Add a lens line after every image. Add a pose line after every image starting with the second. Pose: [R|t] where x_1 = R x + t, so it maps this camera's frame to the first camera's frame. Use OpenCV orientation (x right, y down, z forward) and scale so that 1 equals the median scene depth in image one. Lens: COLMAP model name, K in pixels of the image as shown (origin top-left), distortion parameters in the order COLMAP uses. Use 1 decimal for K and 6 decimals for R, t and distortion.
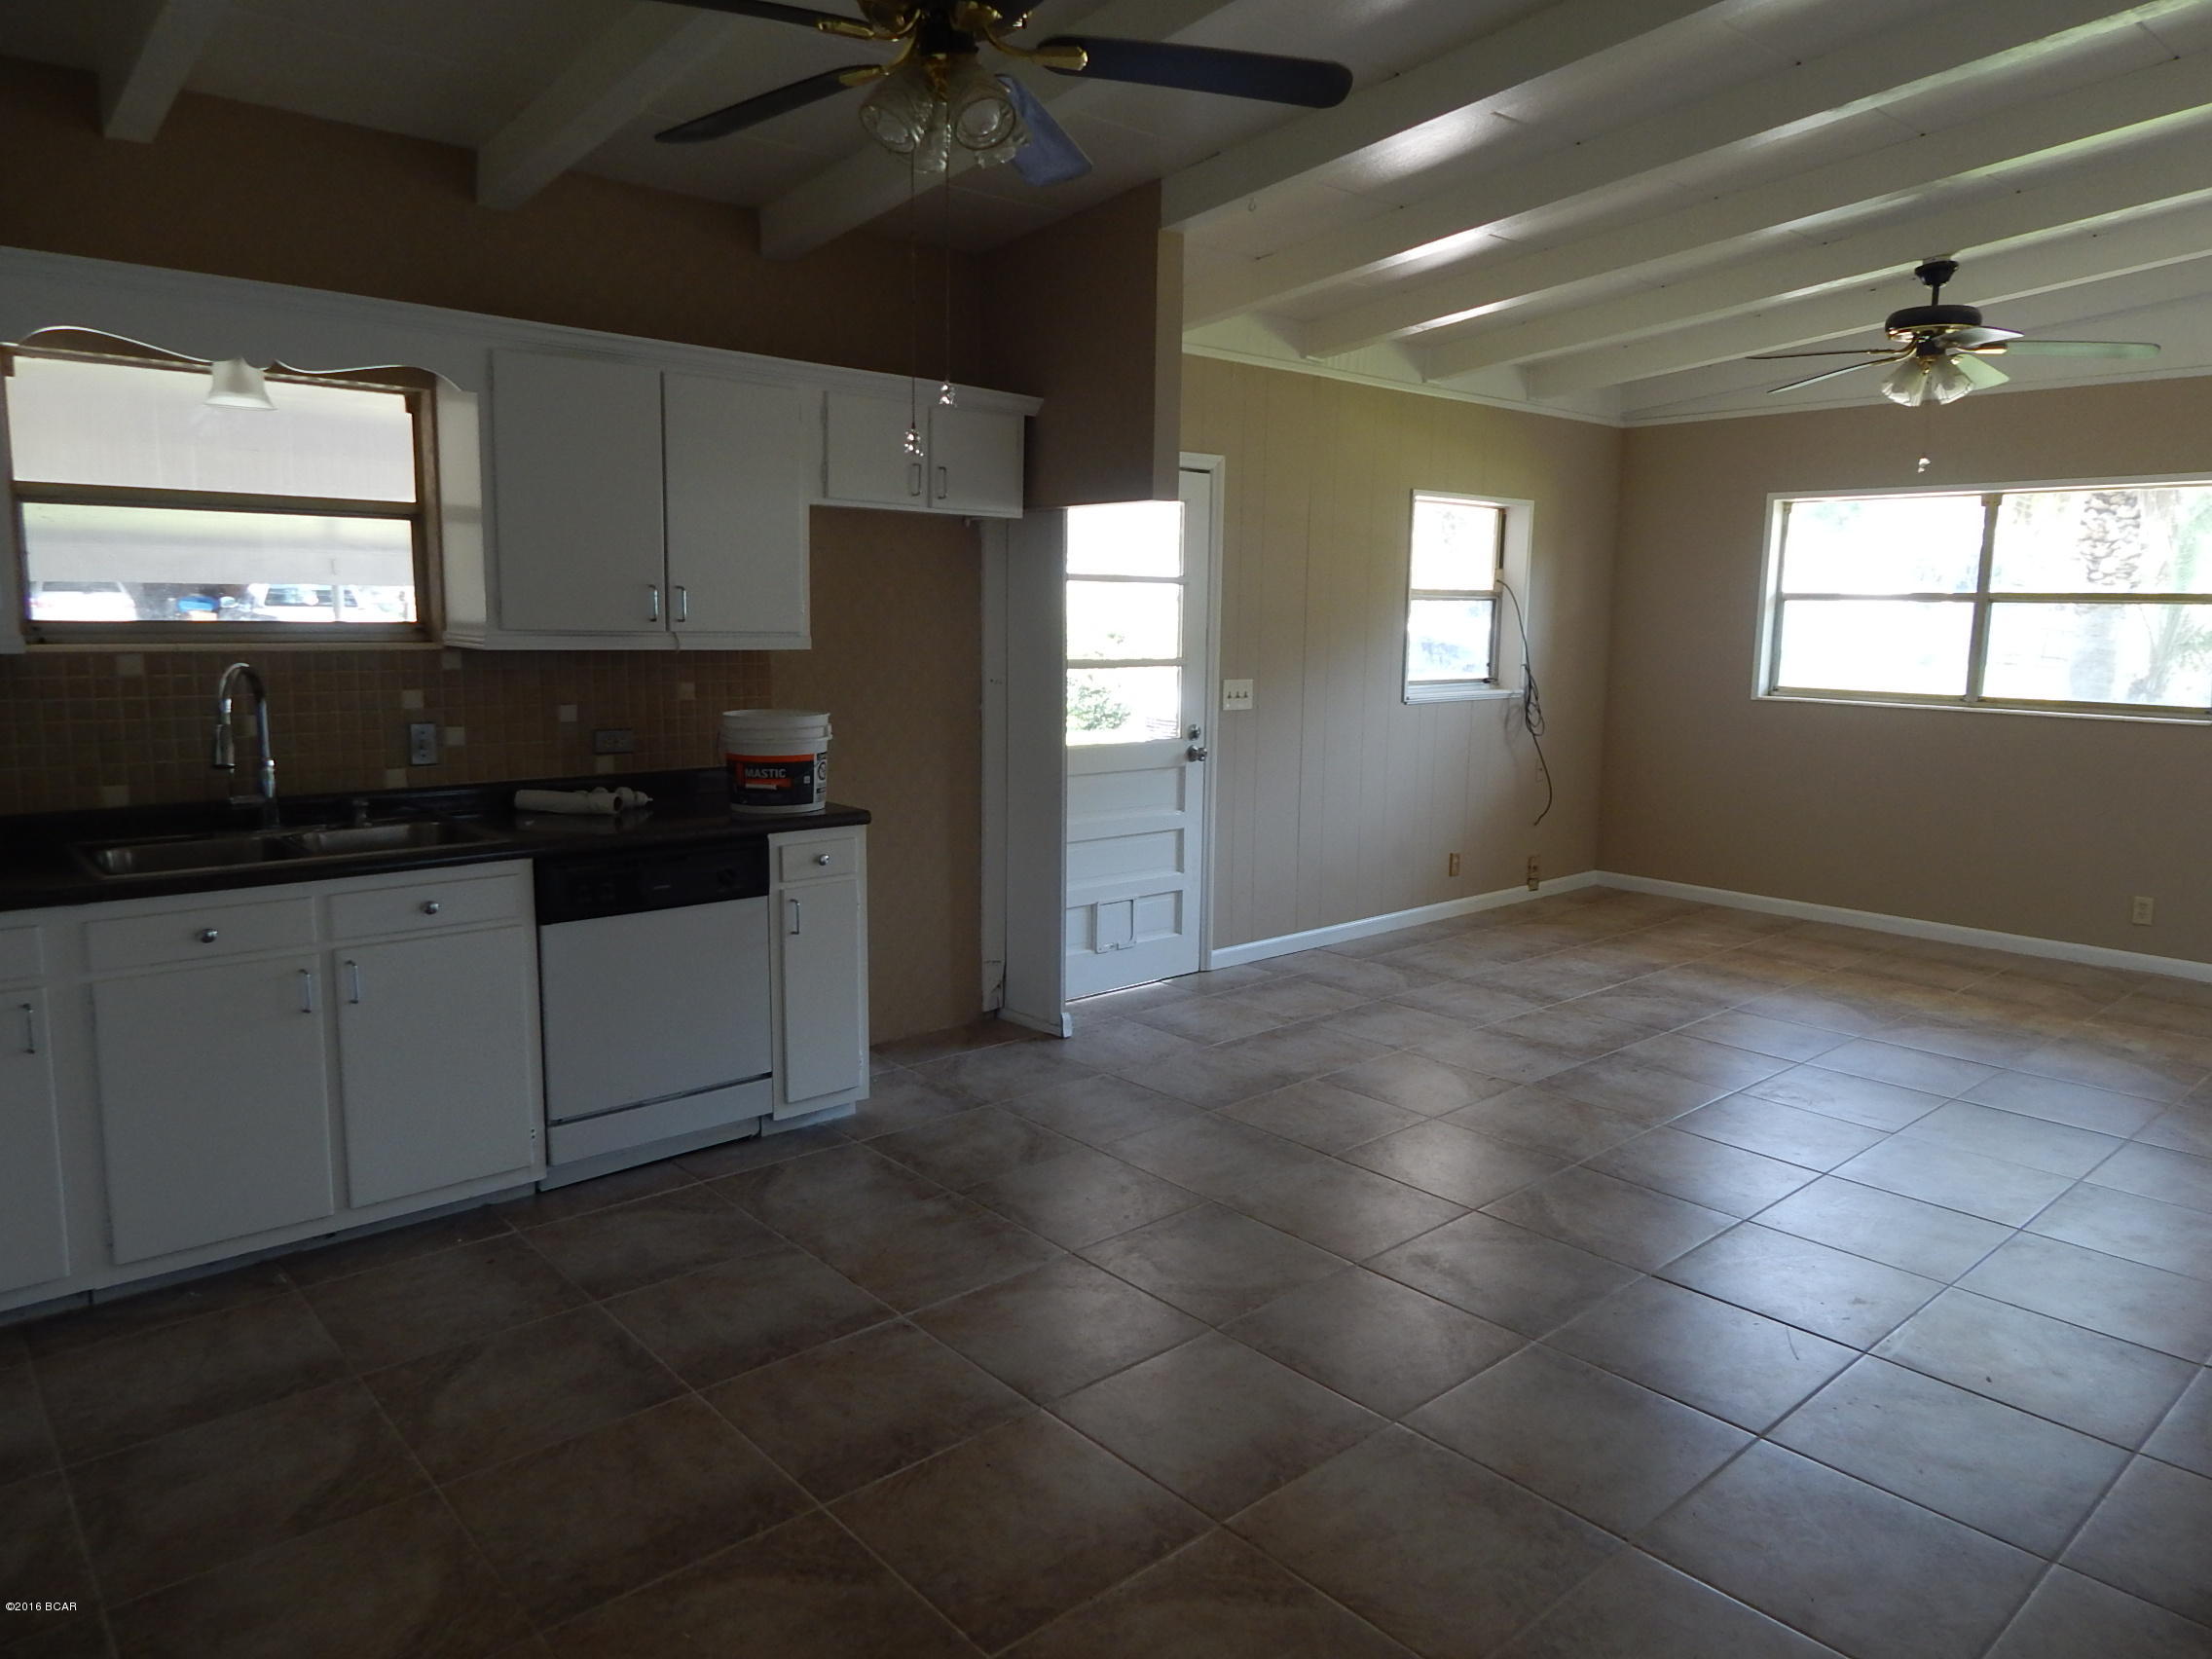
lens RADIAL K [[1464.7, 0, 1110.2], [0, 1464.7, 817.8], [0, 0, 1]] dist [0.010274, 0.000034]
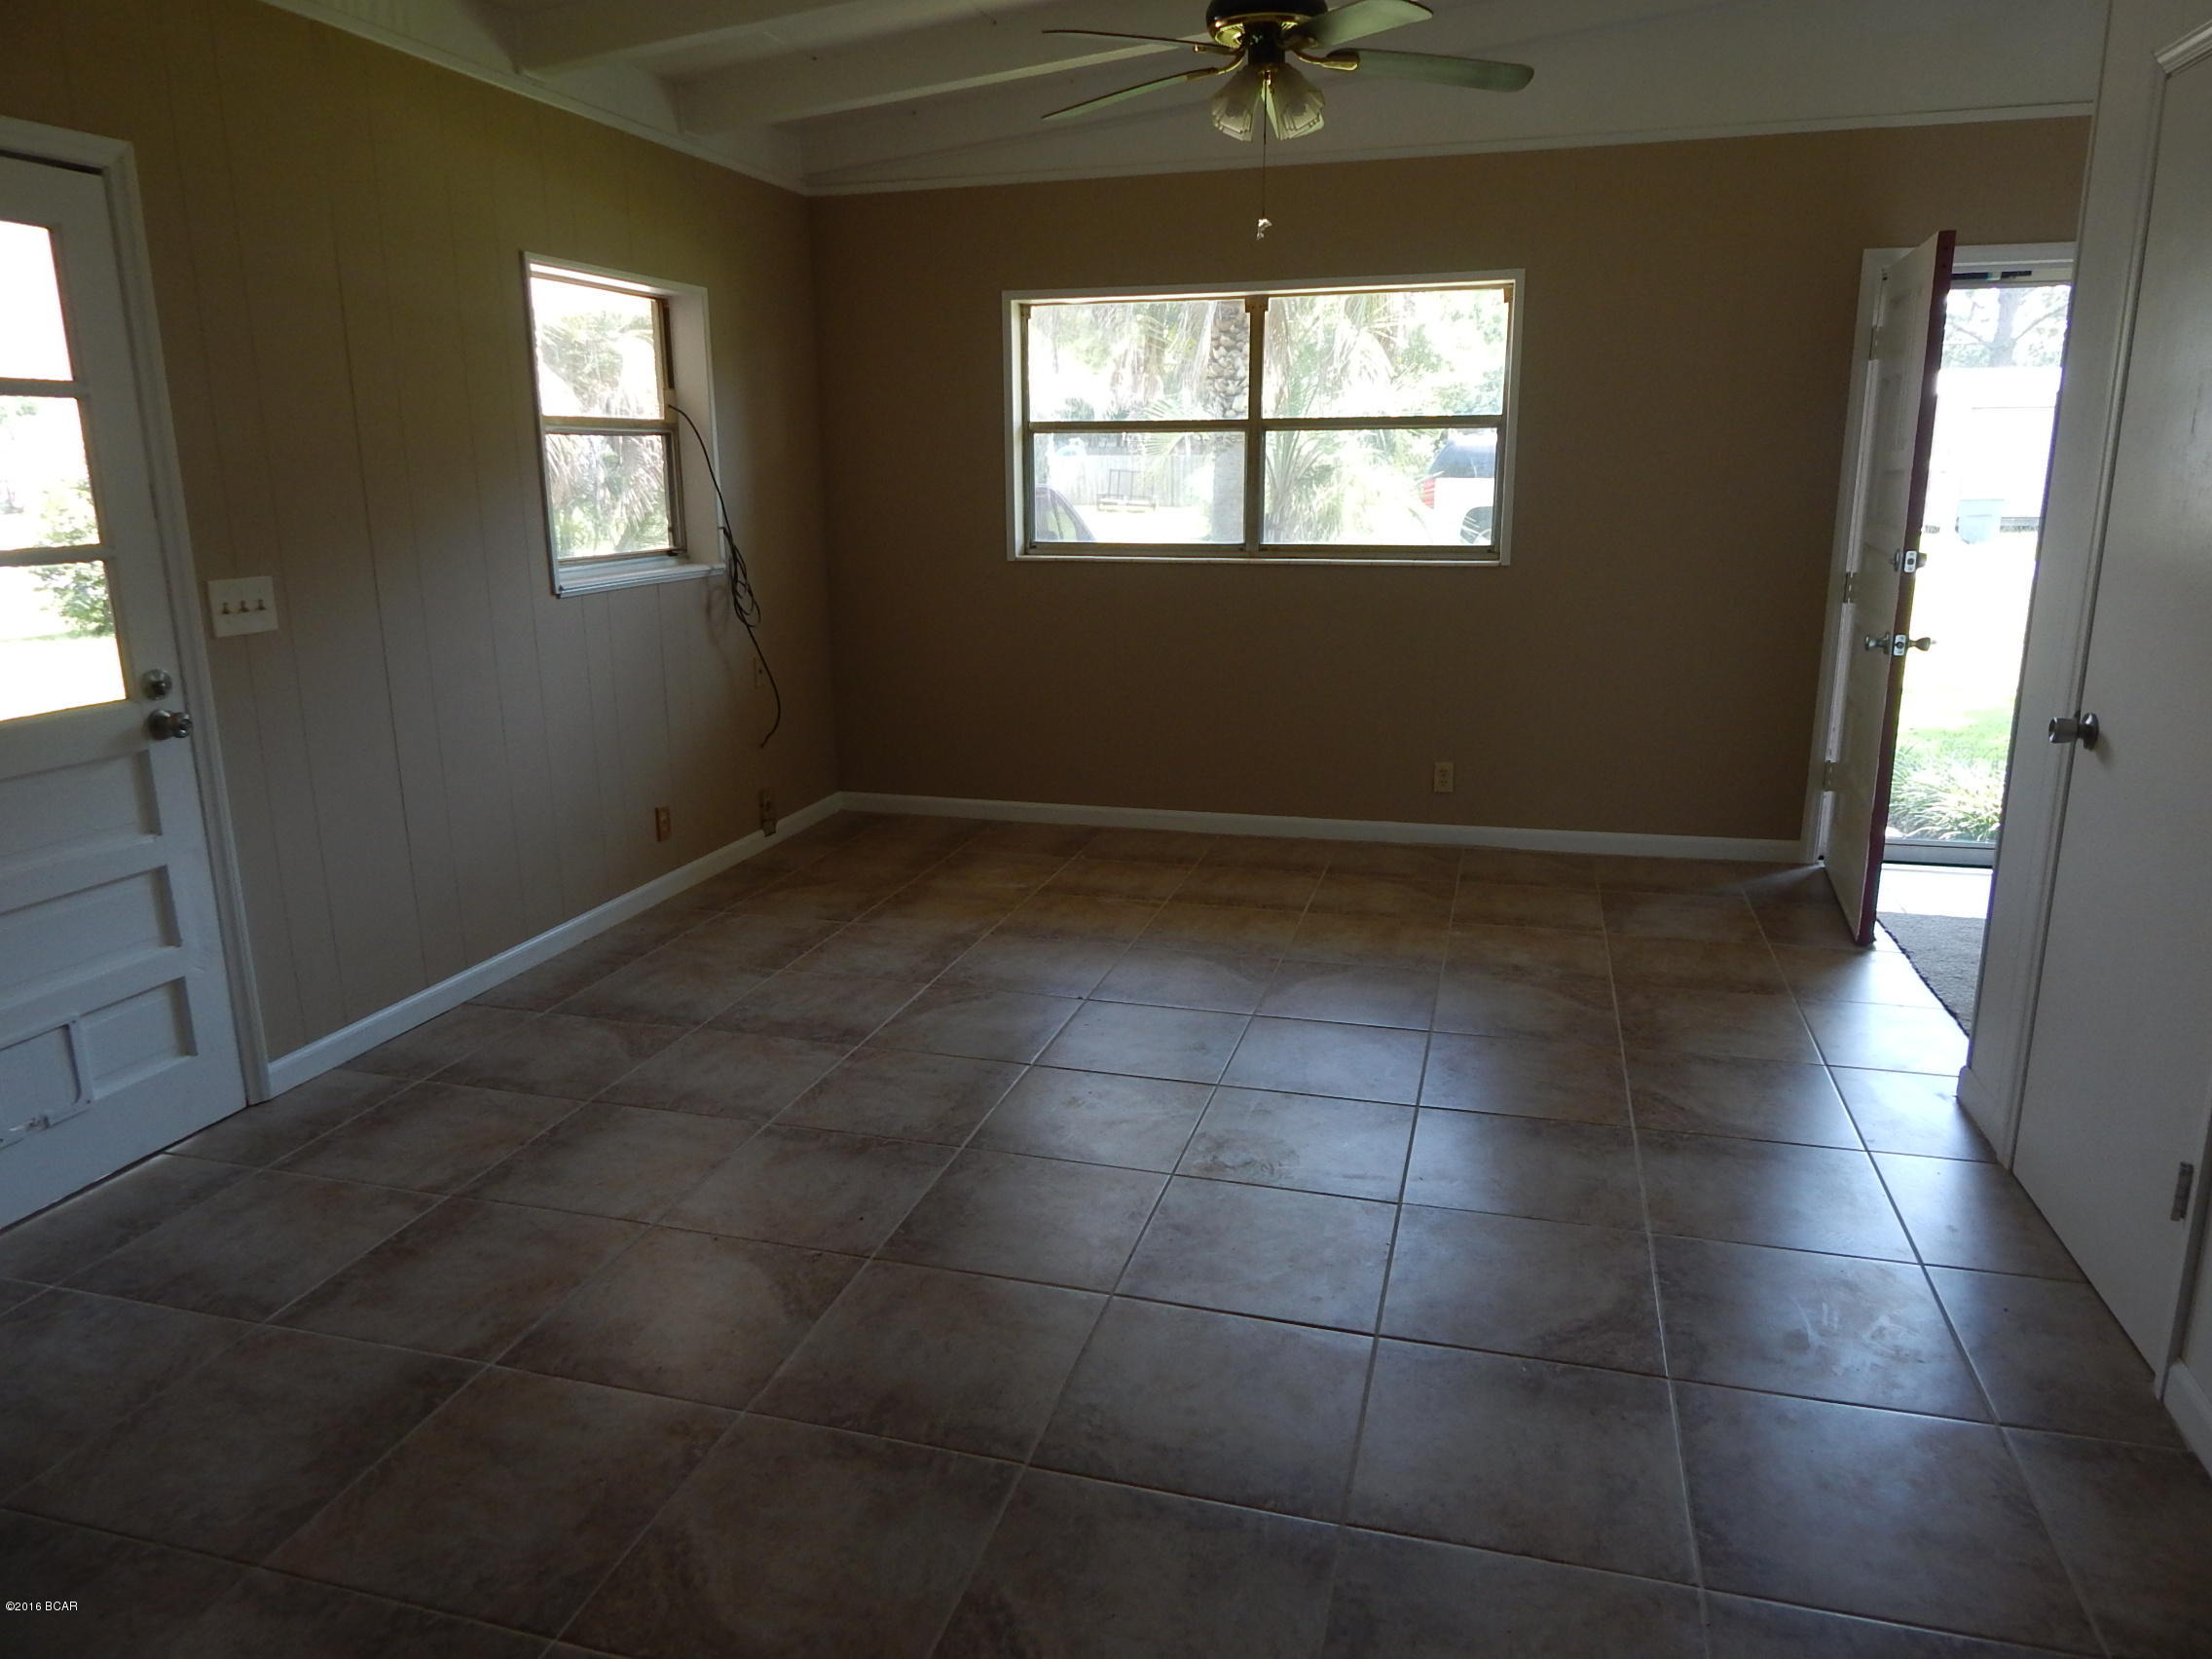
lens RADIAL K [[1464.7, 0, 1102.6], [0, 1464.7, 816.9], [0, 0, 1]] dist [0.010274, 0.000034]
pose [[0.845139, -0.143952, 0.514800, 0.066550], [0.094061, 0.988078, 0.121875, -0.044541], [-0.526206, -0.054579, 0.848603, 0.371975]]
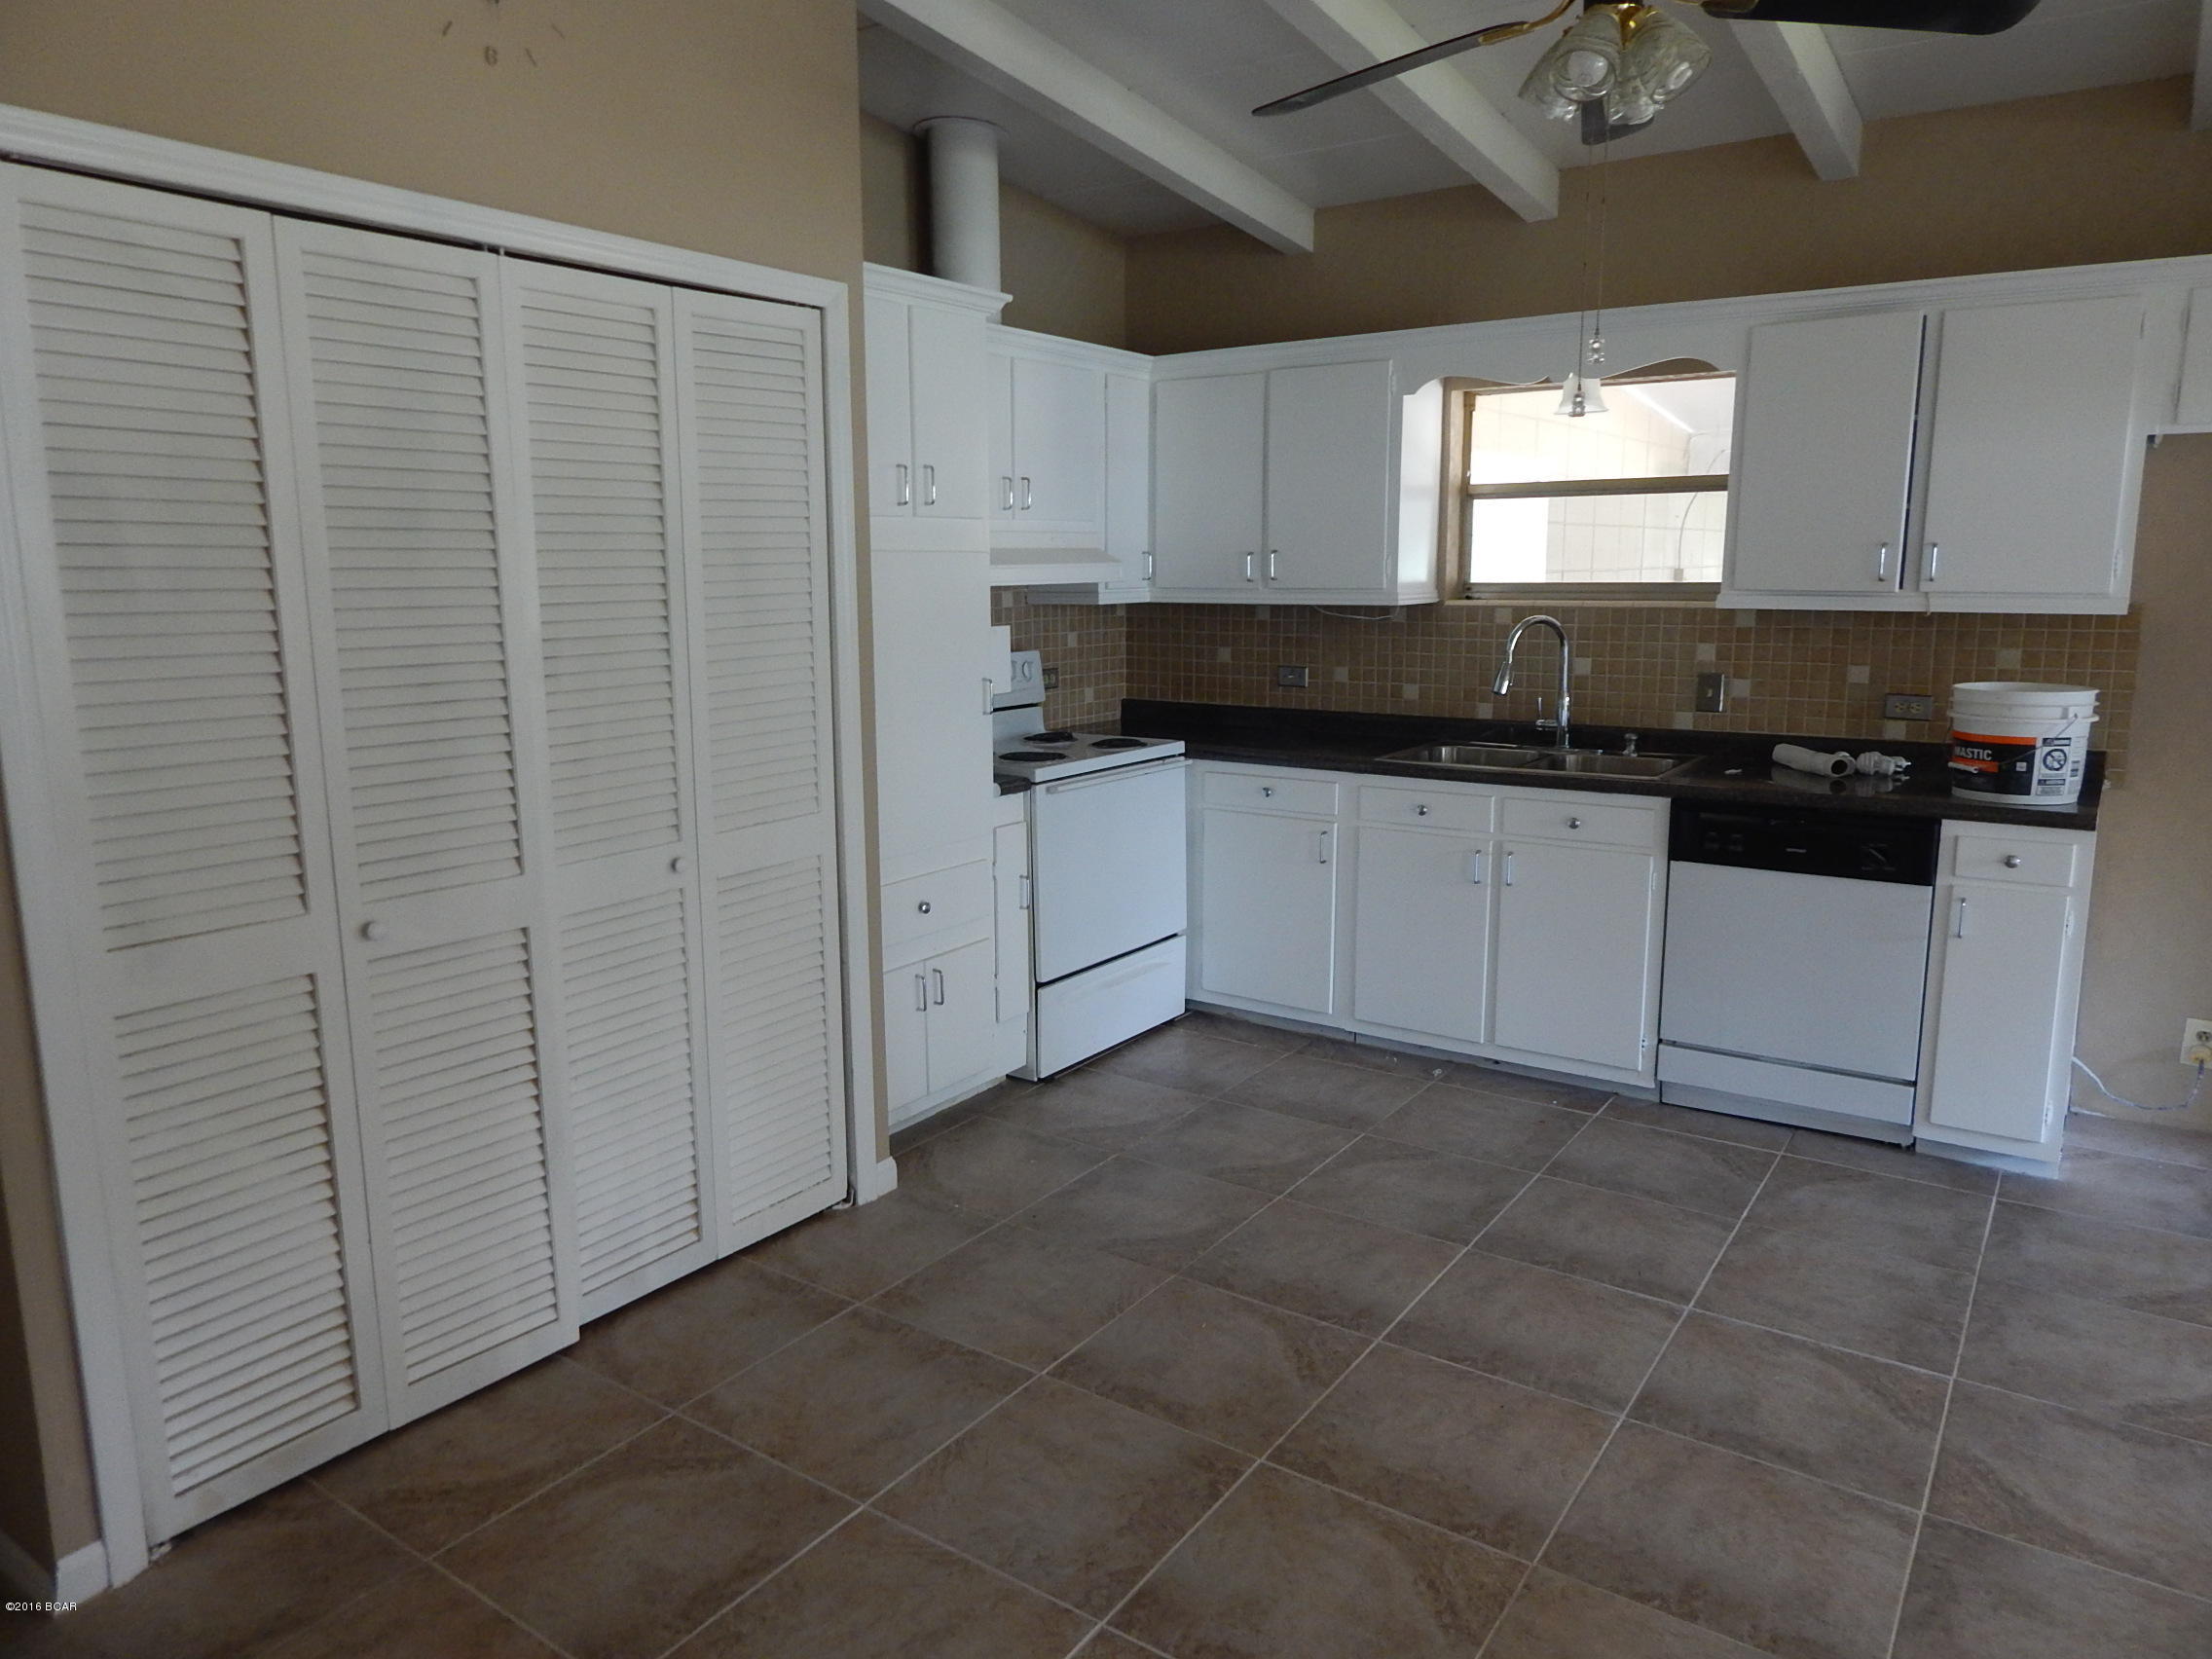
lens RADIAL K [[1464.7, 0, 1120.6], [0, 1464.7, 813.6], [0, 0, 1]] dist [0.010274, 0.000034]
pose [[0.242436, 0.147916, -0.958825, 0.344128], [-0.127471, 0.984598, 0.119662, -0.024343], [0.961757, 0.093212, 0.257556, 0.196265]]
